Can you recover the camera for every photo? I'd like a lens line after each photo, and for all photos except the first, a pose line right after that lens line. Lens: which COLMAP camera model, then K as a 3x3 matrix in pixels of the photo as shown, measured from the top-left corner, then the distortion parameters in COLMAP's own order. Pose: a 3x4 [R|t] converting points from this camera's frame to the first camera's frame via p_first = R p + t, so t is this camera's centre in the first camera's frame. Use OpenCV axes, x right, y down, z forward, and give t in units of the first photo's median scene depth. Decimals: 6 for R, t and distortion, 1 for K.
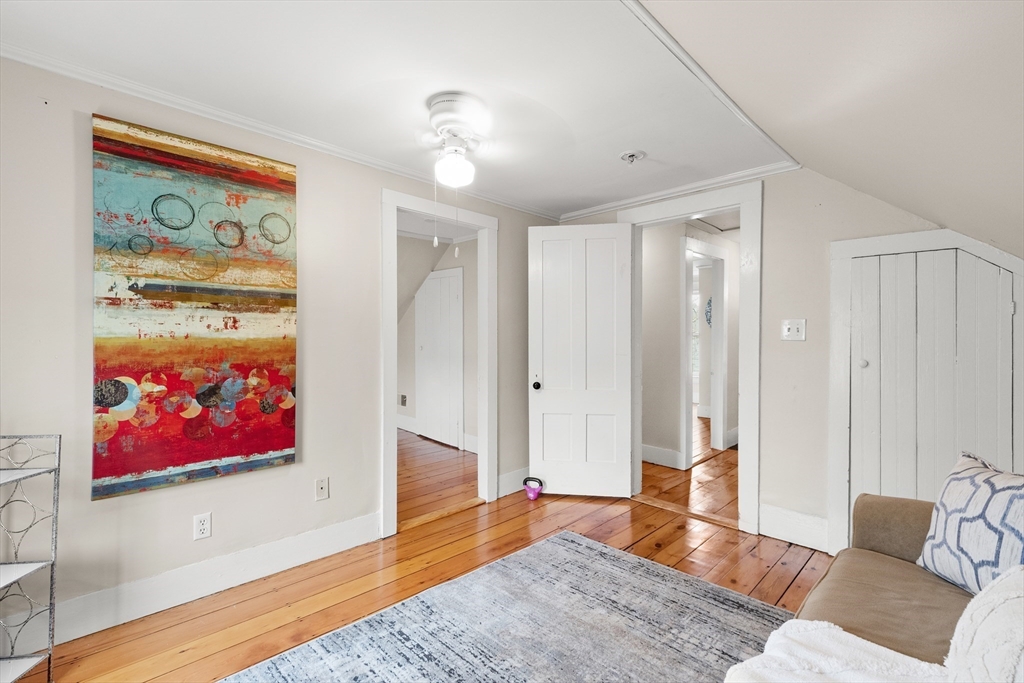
lens RADIAL K [[471.0, 0, 523.2], [0, 471.0, 341.2], [0, 0, 1]] dist [-0.002958, -0.000161]
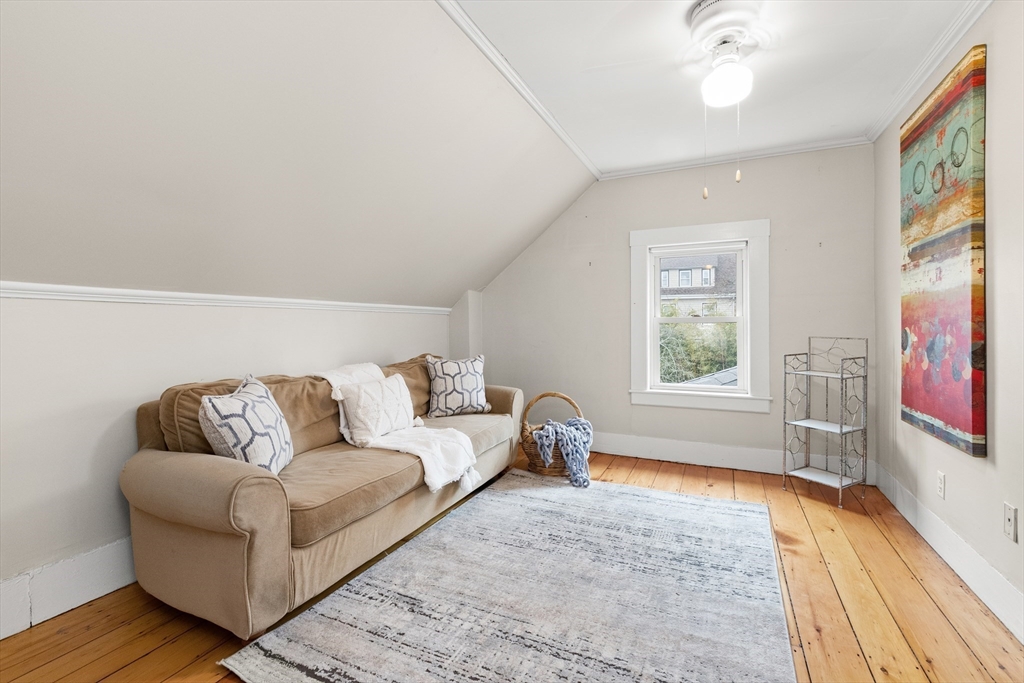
lens RADIAL K [[471.0, 0, 514.5], [0, 471.0, 339.6], [0, 0, 1]] dist [-0.002958, -0.000161]
pose [[-0.946037, 0.014080, -0.323753, 0.521454], [0.010795, 0.999870, 0.011940, 0.078101], [0.323879, 0.007801, -0.946066, 1.805142]]
